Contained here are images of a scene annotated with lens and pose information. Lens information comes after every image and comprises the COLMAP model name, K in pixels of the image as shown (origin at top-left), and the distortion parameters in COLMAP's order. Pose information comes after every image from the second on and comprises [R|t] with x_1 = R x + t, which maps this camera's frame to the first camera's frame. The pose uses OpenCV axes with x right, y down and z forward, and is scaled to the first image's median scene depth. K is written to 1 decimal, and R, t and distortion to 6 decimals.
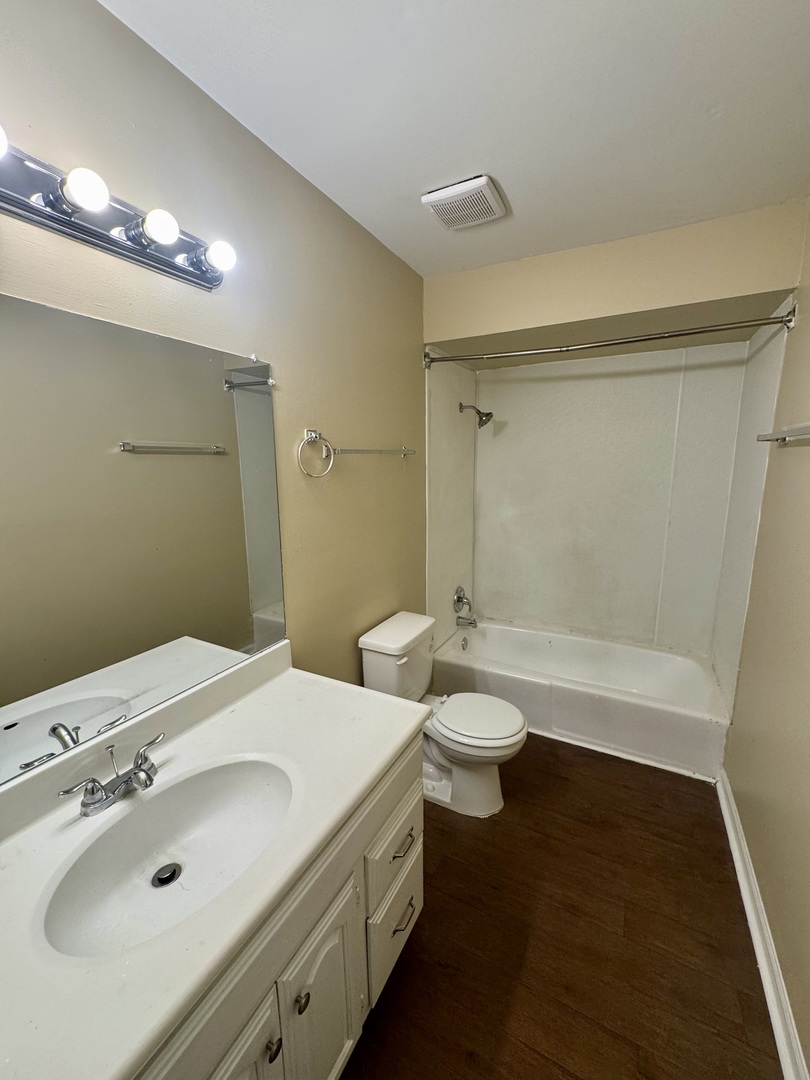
lens RADIAL K [[433.0, 0, 405.0], [0, 433.0, 540.0], [0, 0, 1]] dist [-0.001790, 0.000144]
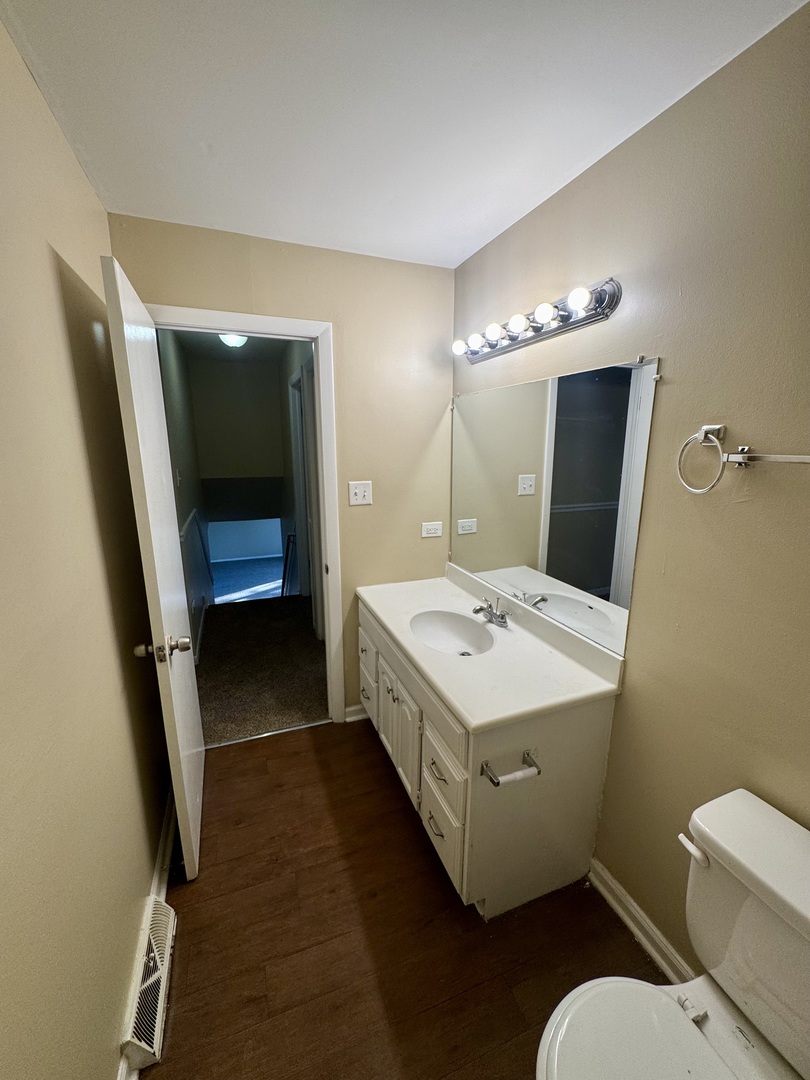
lens RADIAL K [[433.0, 0, 405.0], [0, 433.0, 540.0], [0, 0, 1]] dist [-0.001790, 0.000144]
pose [[-0.652177, 0.176664, -0.737194, 0.893671], [-0.134846, 0.929921, 0.342145, -0.346938], [0.745977, 0.322547, -0.582651, 1.487515]]
